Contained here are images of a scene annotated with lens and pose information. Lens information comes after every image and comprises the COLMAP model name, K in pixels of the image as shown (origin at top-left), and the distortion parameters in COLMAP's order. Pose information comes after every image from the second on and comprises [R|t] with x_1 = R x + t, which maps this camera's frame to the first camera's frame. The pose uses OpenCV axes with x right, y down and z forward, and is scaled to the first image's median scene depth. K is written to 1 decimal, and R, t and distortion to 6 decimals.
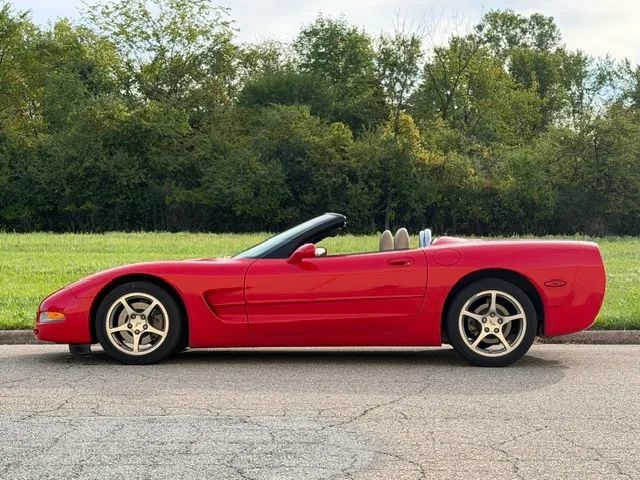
lens RADIAL K [[1193.8, 0, 320.0], [0, 1193.8, 240.0], [0, 0, 1]] dist [0.085867, 0.253093]
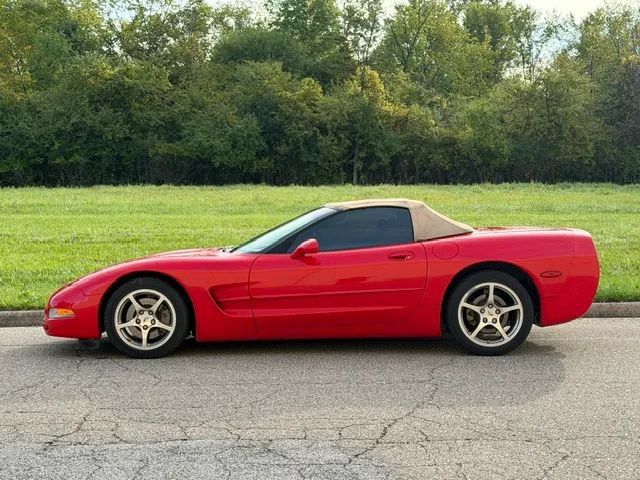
lens RADIAL K [[1091.3, 0, 320.0], [0, 1091.3, 240.0], [0, 0, 1]] dist [0.081935, 0.172025]
pose [[0.999479, -0.014783, 0.028692, -0.005176], [0.013151, 0.998330, 0.056252, -0.008736], [-0.029476, -0.055846, 0.998004, 0.011386]]
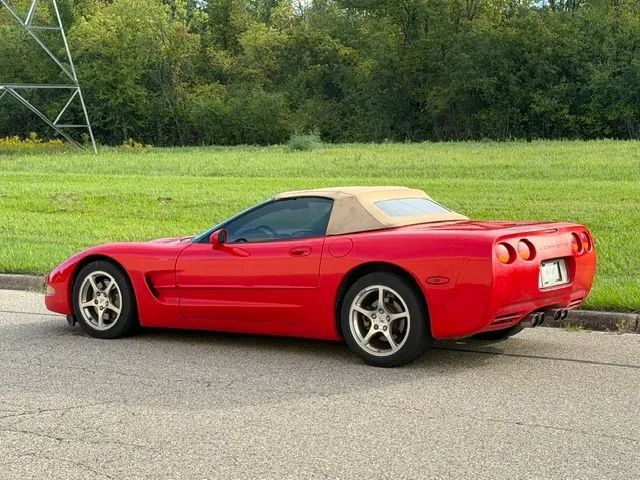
lens RADIAL K [[1364.2, 0, 332.3], [0, 1364.2, 239.8], [0, 0, 1]] dist [0.056195, 0.420027]
pose [[0.847506, 0.027602, -0.530068, 0.119363], [0.017553, 0.996643, 0.079962, -0.013928], [0.530496, -0.077072, 0.844176, 0.015342]]
